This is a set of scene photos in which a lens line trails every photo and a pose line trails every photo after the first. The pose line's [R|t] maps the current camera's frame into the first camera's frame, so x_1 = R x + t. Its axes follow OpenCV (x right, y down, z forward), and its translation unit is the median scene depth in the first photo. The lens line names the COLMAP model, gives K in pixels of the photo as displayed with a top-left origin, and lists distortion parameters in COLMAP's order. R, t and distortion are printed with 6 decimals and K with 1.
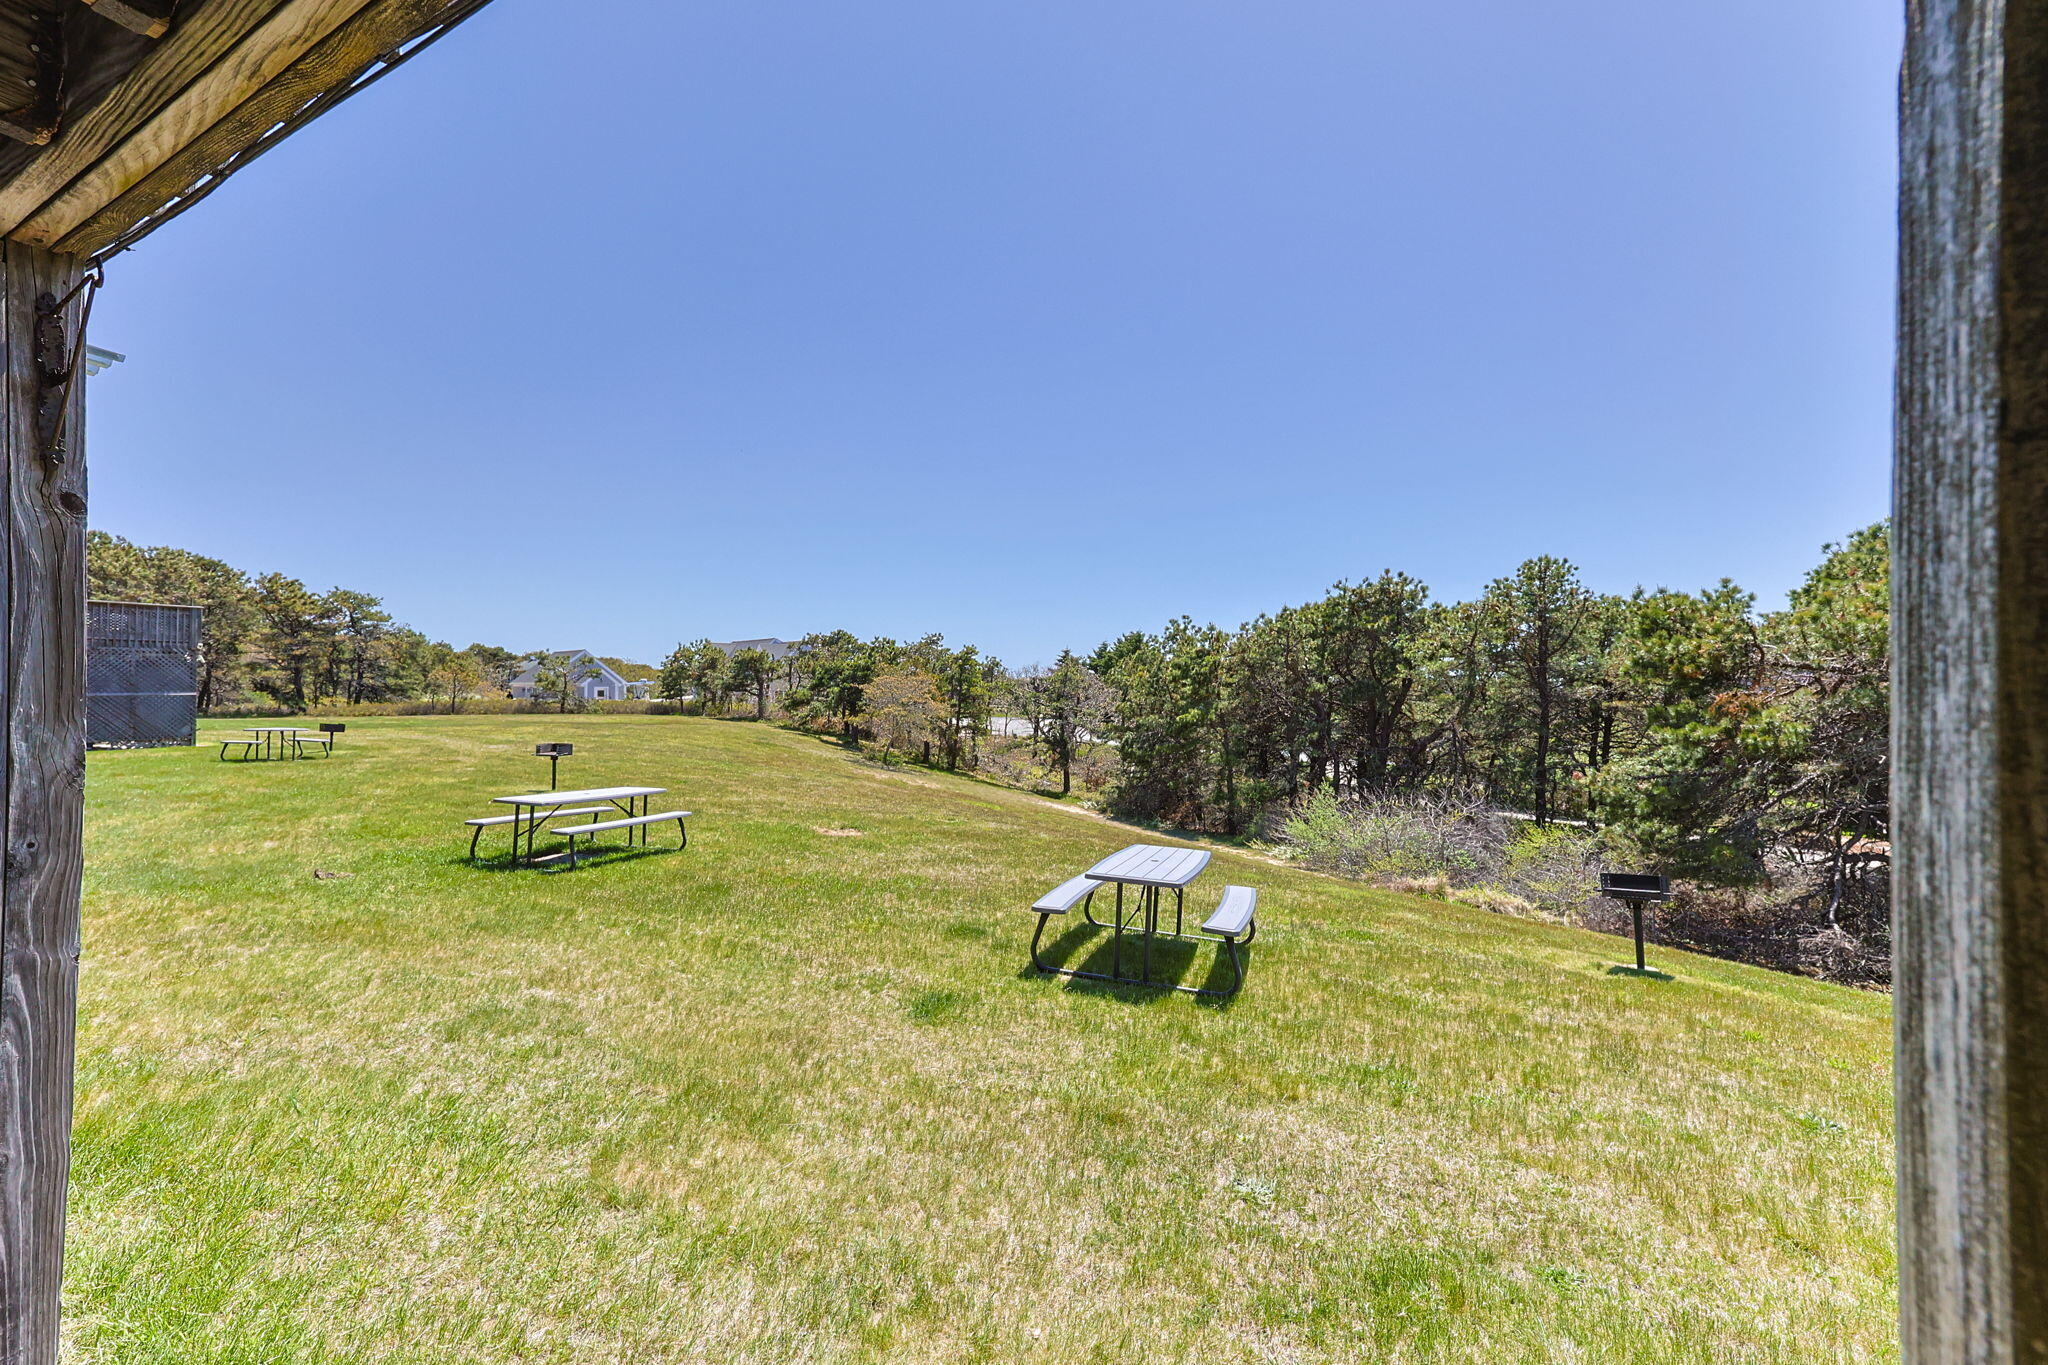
lens RADIAL K [[983.0, 0, 939.5], [0, 983.0, 679.5], [0, 0, 1]] dist [0.024545, -0.000619]
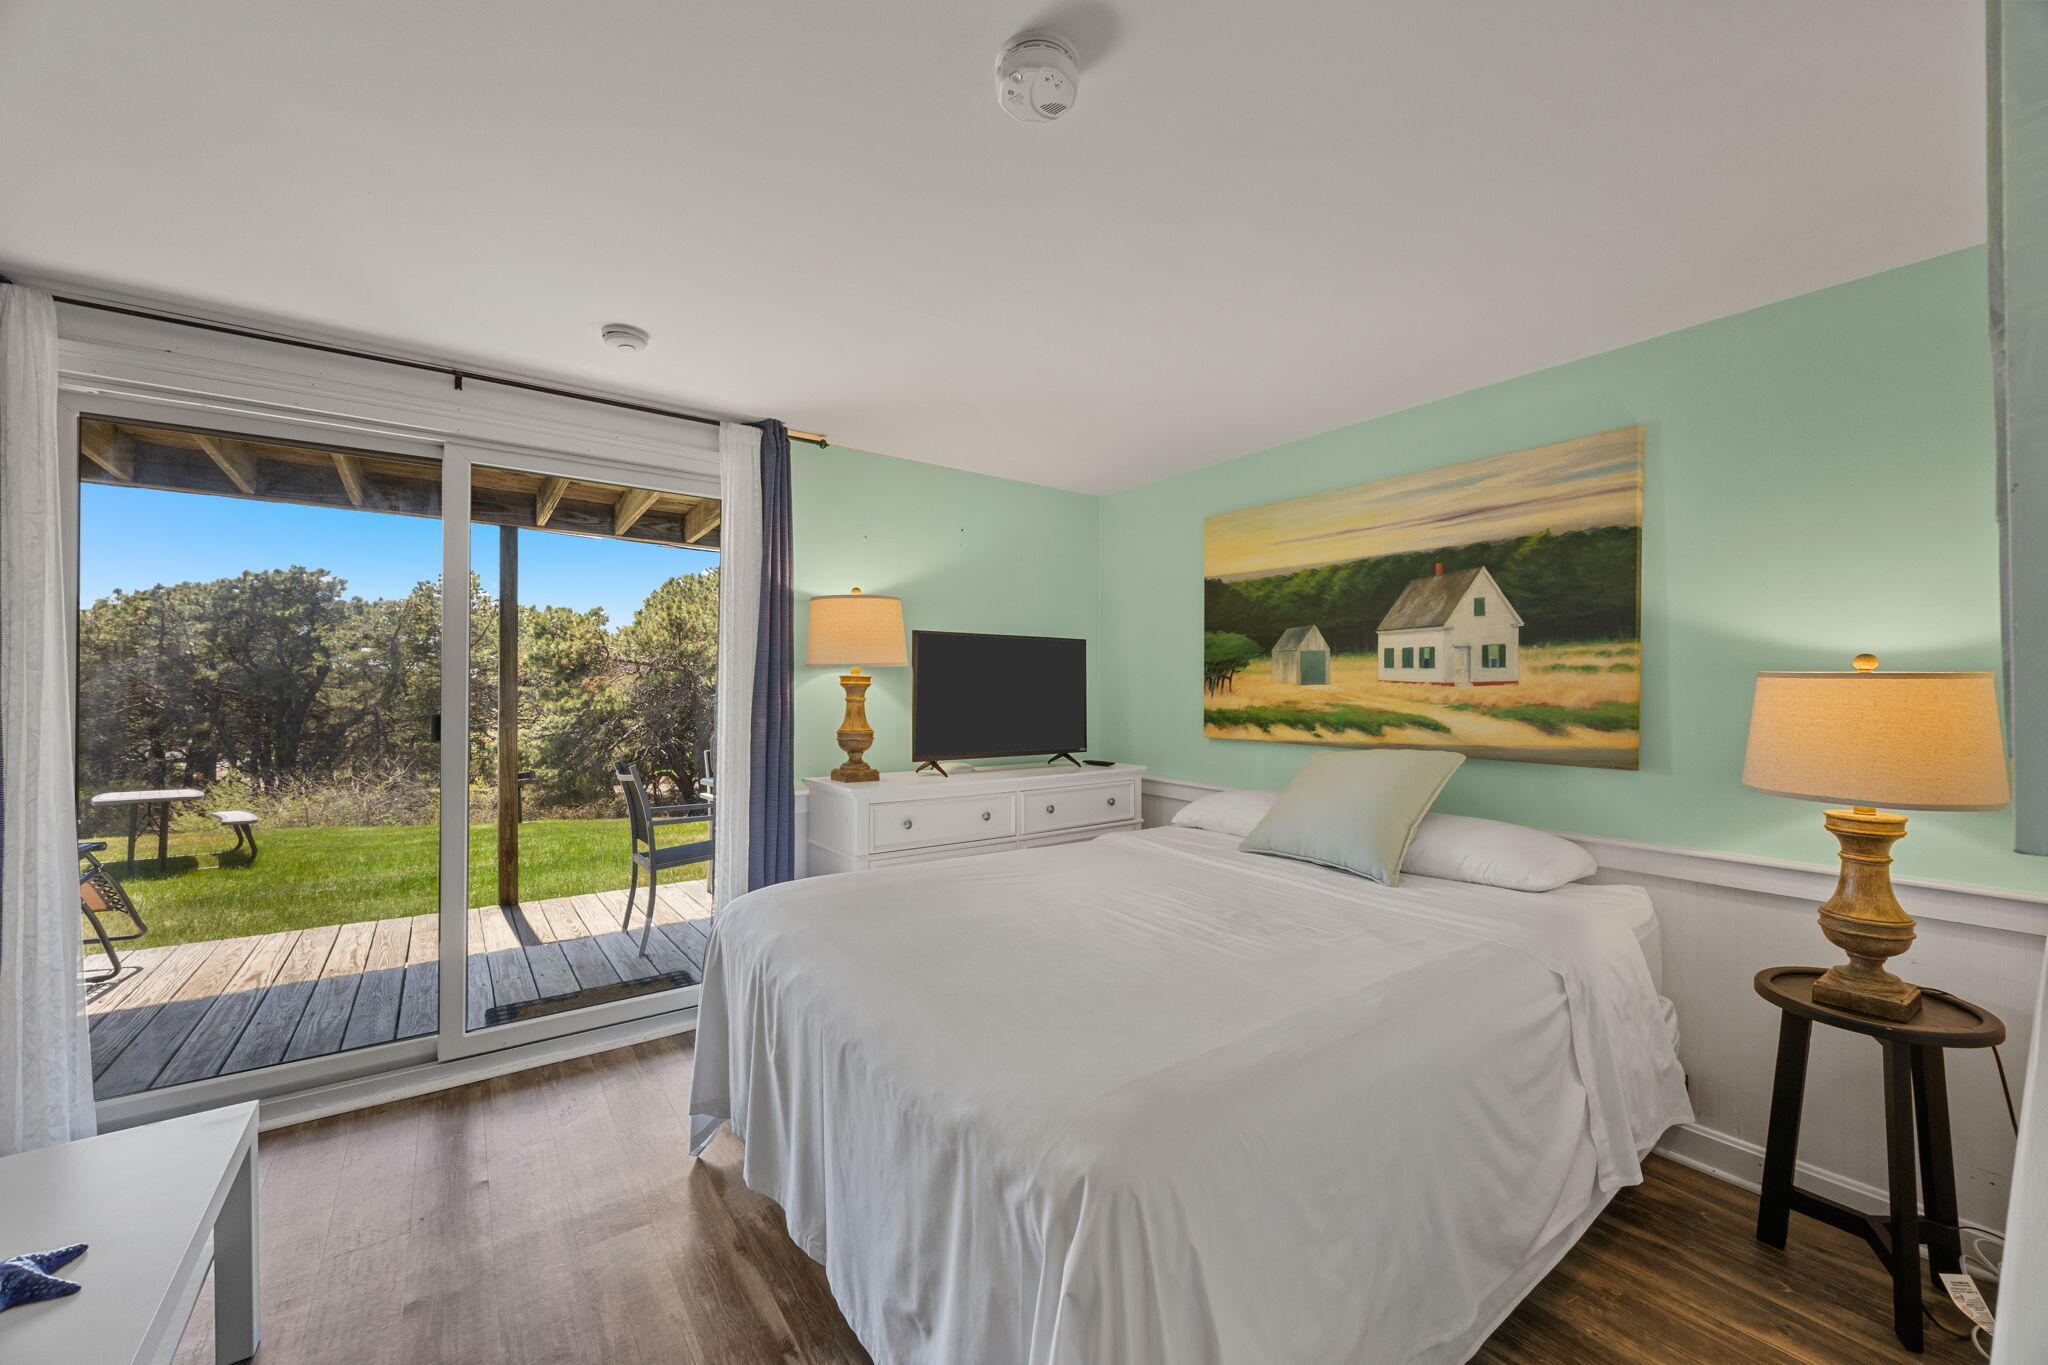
lens RADIAL K [[790.1, 0, 1050.9], [0, 790.1, 685.0], [0, 0, 1]] dist [-0.000478, -0.000042]
pose [[0.372946, -0.005937, 0.927834, -0.062392], [-0.011485, 0.999873, 0.011014, 0.002858], [-0.927782, -0.014763, 0.372831, -0.099849]]
